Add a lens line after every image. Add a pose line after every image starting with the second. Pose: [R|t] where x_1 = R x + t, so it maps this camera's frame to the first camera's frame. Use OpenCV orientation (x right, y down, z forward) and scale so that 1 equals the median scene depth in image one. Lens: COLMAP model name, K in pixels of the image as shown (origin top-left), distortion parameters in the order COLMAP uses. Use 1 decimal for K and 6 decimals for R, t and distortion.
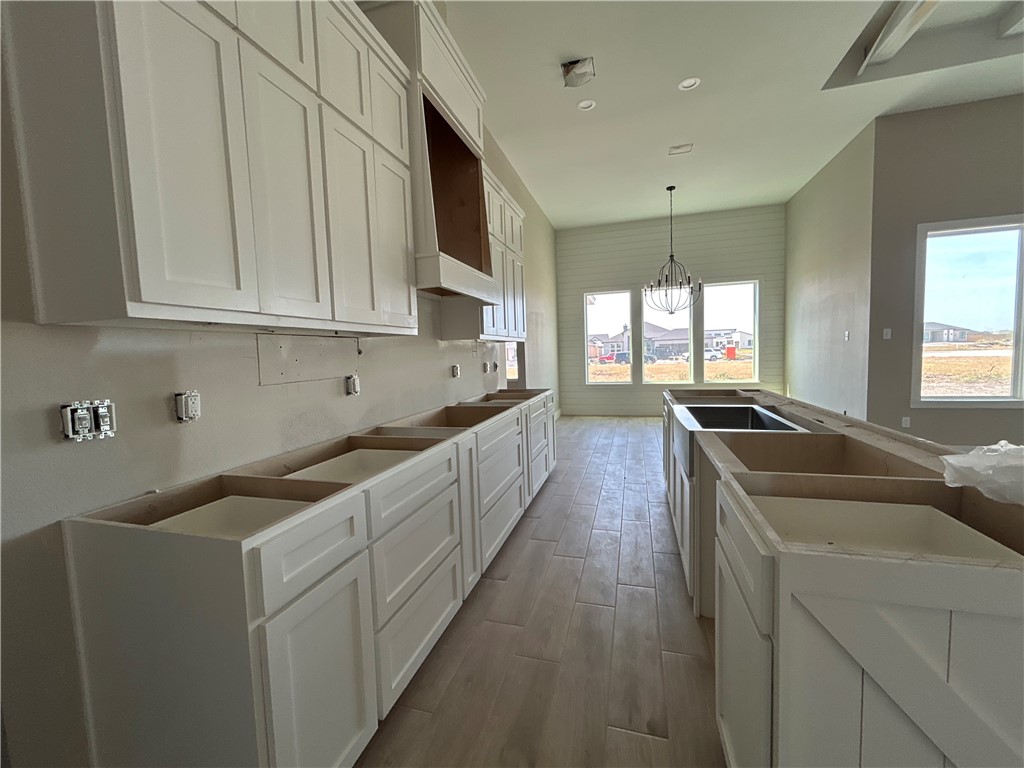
lens RADIAL K [[415.9, 0, 511.2], [0, 415.9, 382.3], [0, 0, 1]] dist [0.001844, 0.000206]
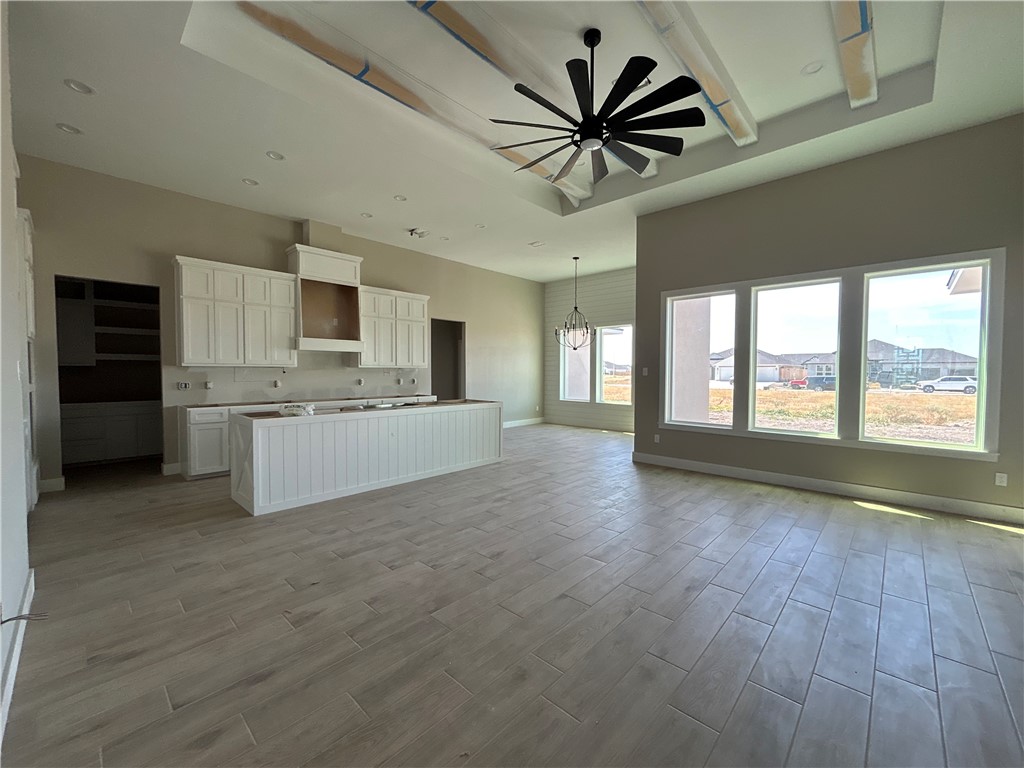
lens RADIAL K [[415.9, 0, 511.2], [0, 415.9, 382.3], [0, 0, 1]] dist [0.001844, 0.000206]
pose [[0.891141, 0.050392, -0.450919, 1.032534], [-0.066292, 0.997609, -0.019525, -0.024210], [0.448857, 0.047292, 0.892352, -0.363281]]
